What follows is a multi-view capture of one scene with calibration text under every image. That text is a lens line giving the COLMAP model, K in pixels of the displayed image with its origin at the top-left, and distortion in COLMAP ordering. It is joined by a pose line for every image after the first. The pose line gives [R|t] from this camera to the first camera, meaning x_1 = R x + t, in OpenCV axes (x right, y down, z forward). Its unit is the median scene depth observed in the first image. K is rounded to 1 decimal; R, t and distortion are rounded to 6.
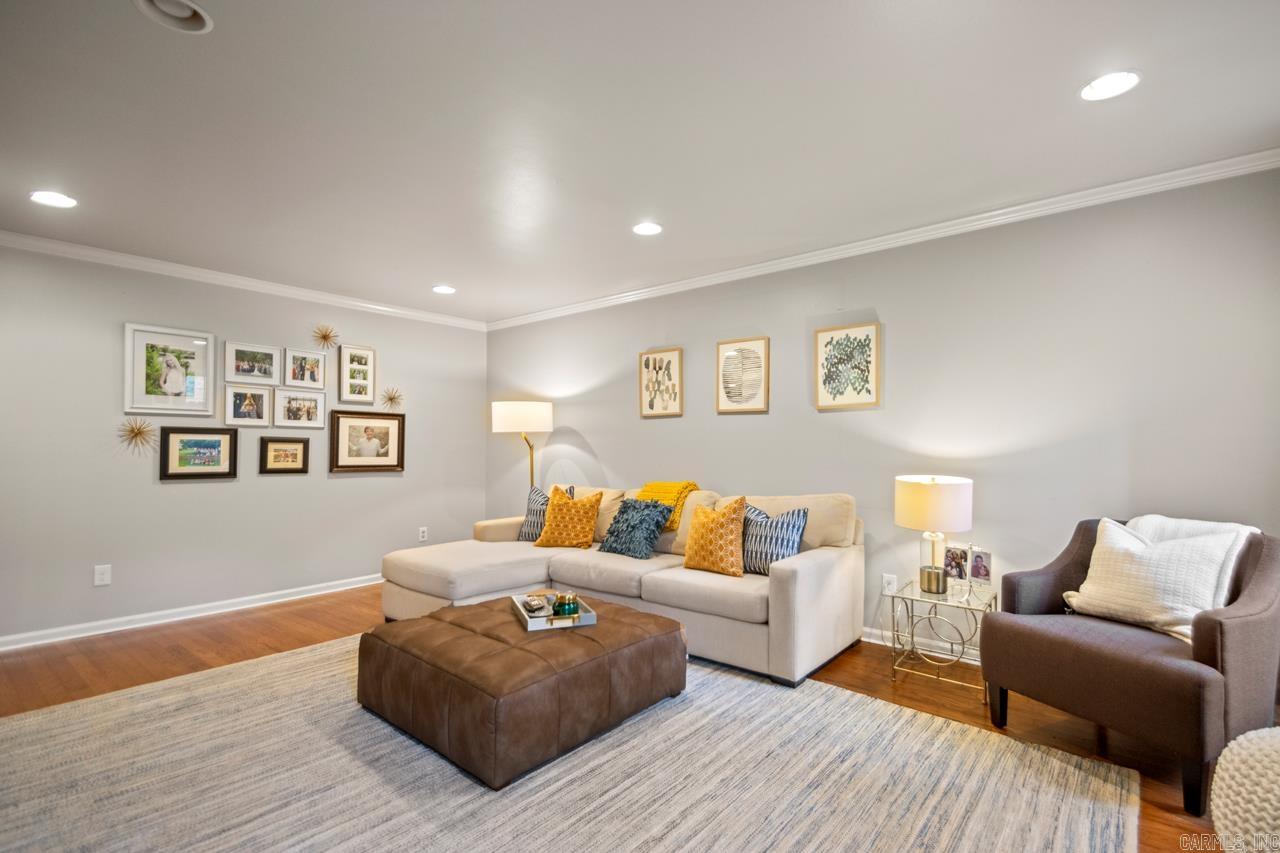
lens RADIAL K [[603.8, 0, 648.7], [0, 603.8, 442.3], [0, 0, 1]] dist [0.033997, -0.000058]
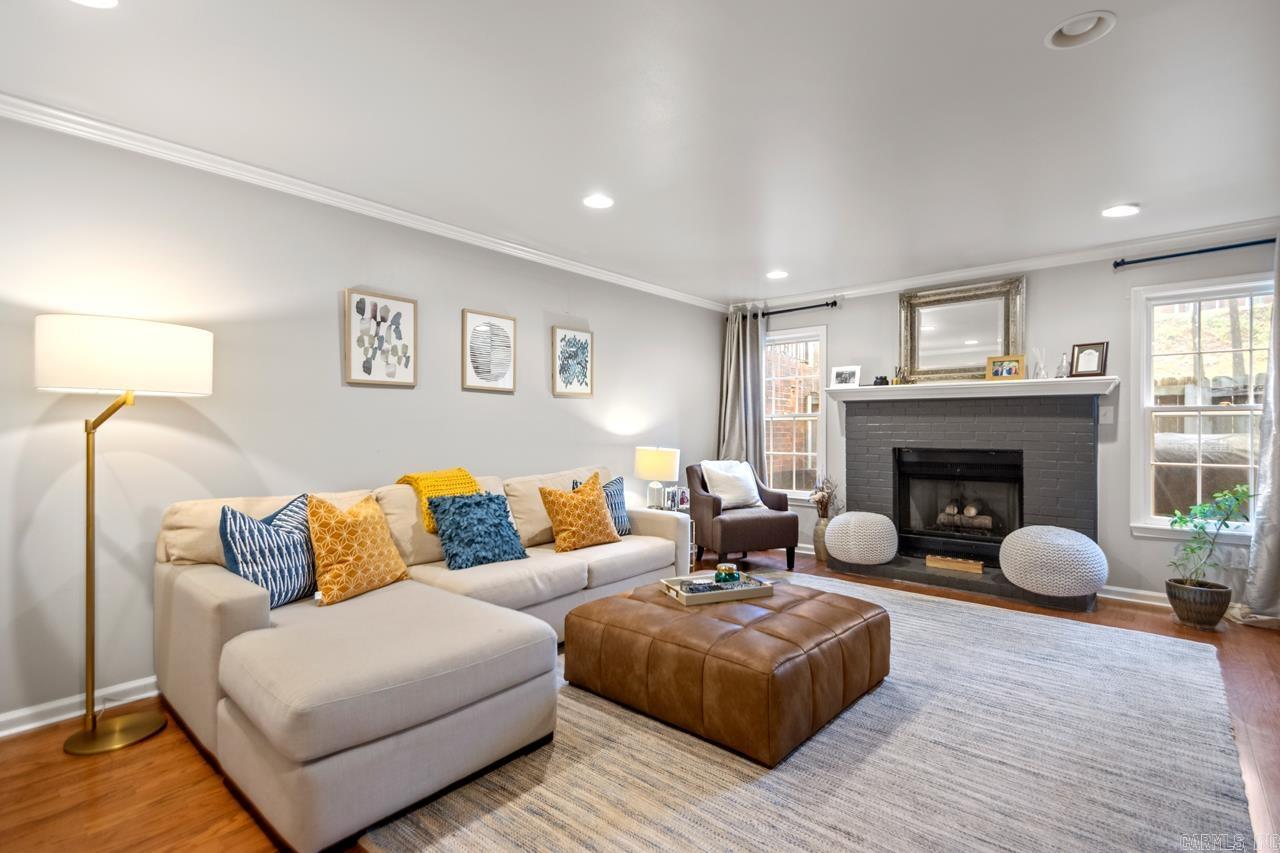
lens RADIAL K [[596.1, 0, 651.2], [0, 596.1, 434.2], [0, 0, 1]] dist [0.035631, -0.000161]
pose [[0.009888, -0.014083, 0.999852, -0.858104], [-0.013552, 0.999807, 0.014216, 0.002055], [-0.999859, -0.013690, 0.009695, 0.809127]]
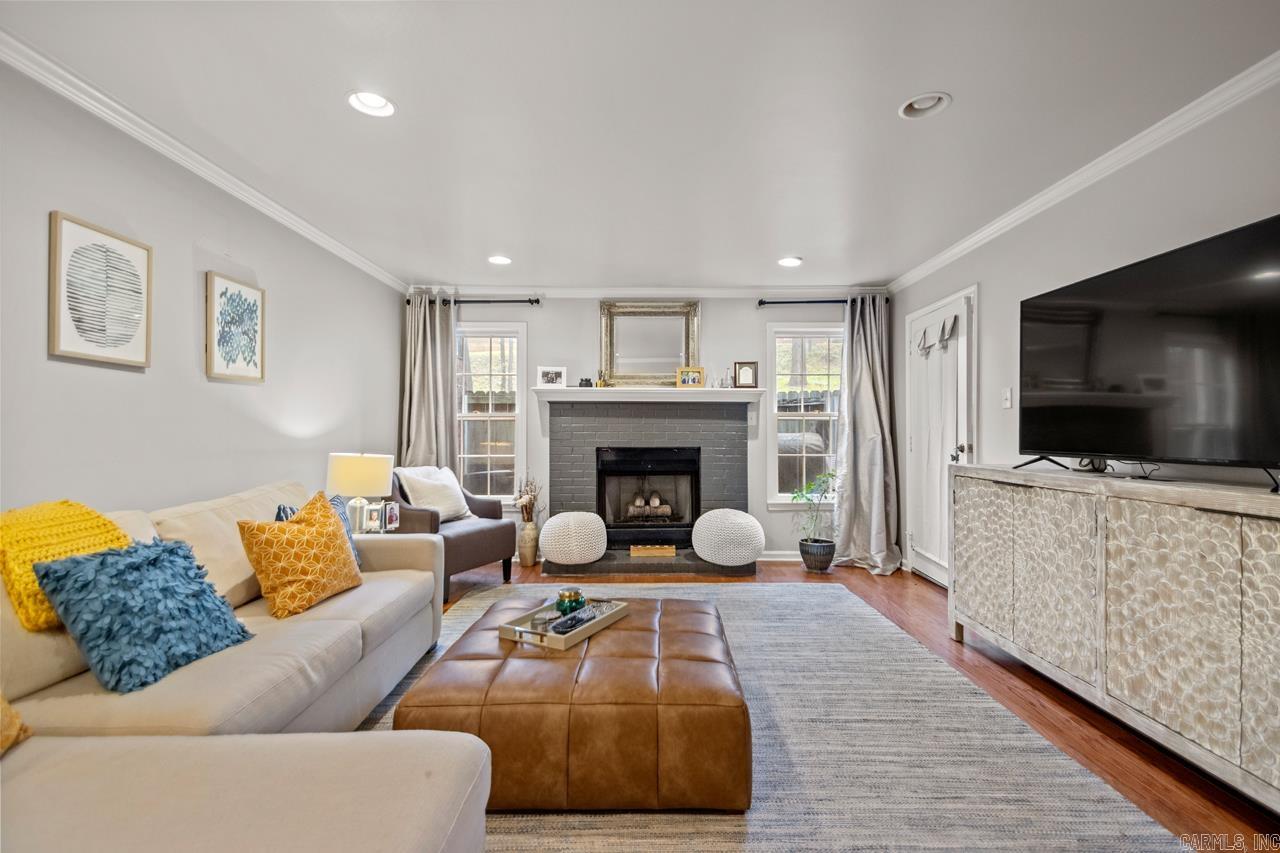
lens RADIAL K [[582.6, 0, 643.7], [0, 582.6, 427.3], [0, 0, 1]] dist [0.041140, -0.016556]
pose [[-0.641530, -0.001521, 0.767096, -0.631831], [-0.013007, 0.999876, -0.008895, 0.007980], [-0.766987, -0.015684, -0.641470, 1.064461]]
